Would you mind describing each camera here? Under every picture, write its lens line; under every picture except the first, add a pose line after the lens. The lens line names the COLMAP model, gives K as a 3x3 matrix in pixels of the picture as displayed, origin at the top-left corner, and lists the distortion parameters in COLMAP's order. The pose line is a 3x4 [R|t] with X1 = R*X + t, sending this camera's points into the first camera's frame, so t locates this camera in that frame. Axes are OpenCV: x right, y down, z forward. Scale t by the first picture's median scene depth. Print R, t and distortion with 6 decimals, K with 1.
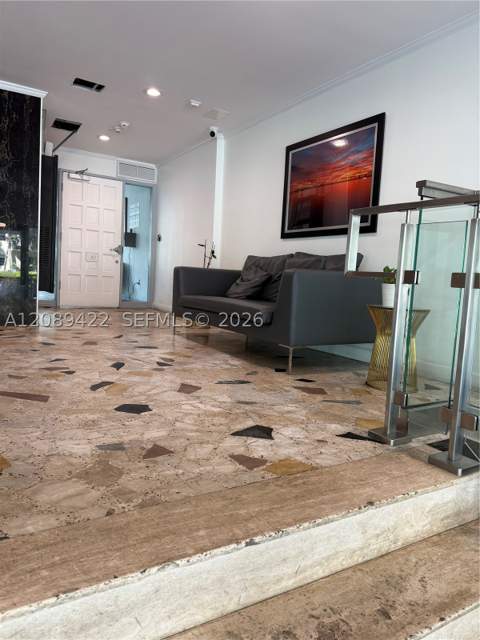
lens RADIAL K [[455.6, 0, 240.0], [0, 455.6, 320.0], [0, 0, 1]] dist [-0.002108, 0.002434]
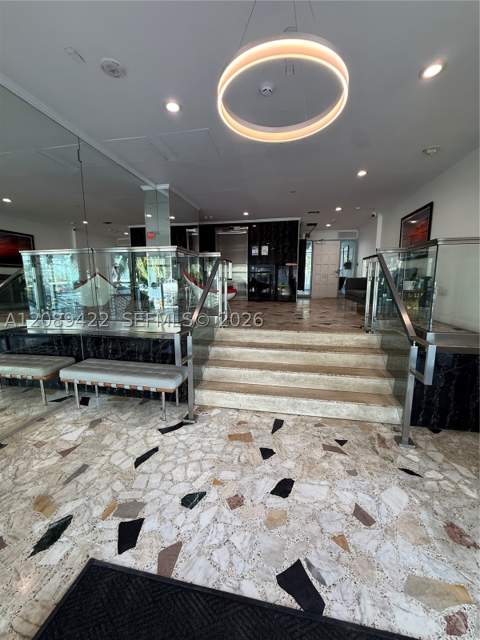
lens RADIAL K [[255.4, 0, 239.0], [0, 255.4, 317.6], [0, 0, 1]] dist [0.014744, 0.000144]
pose [[0.740386, 0.044269, -0.670723, 1.011213], [-0.026234, 0.998972, 0.036975, 0.157885], [0.671670, -0.009780, 0.740786, -1.119545]]
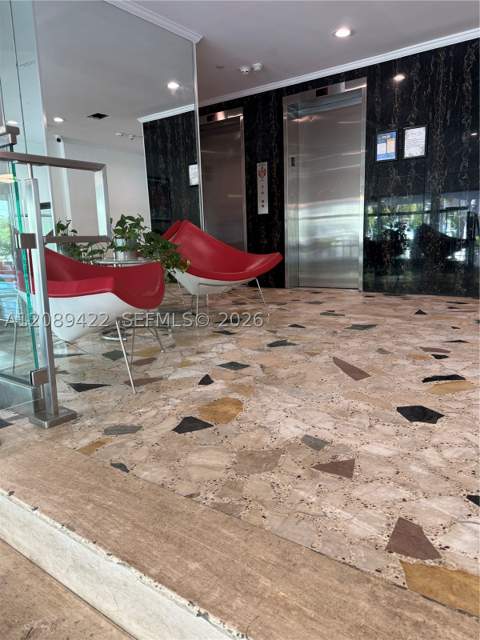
lens RADIAL K [[439.8, 0, 240.0], [0, 439.8, 320.0], [0, 0, 1]] dist [0.100931, -0.117315]
pose [[0.392387, 0.111862, -0.912973, 0.436722], [-0.038175, 0.993703, 0.105346, -0.054379], [0.919008, -0.006484, 0.394187, 0.491460]]
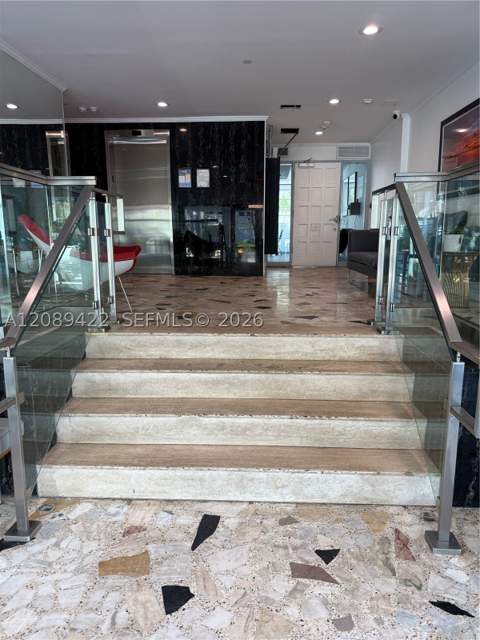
lens RADIAL K [[454.0, 0, 240.0], [0, 454.0, 320.0], [0, 0, 1]] dist [0.074761, -0.068702]
pose [[0.829083, 0.046416, -0.557195, 0.994481], [-0.007126, 0.997344, 0.072479, 0.137940], [0.559080, -0.056121, 0.827212, -0.873625]]
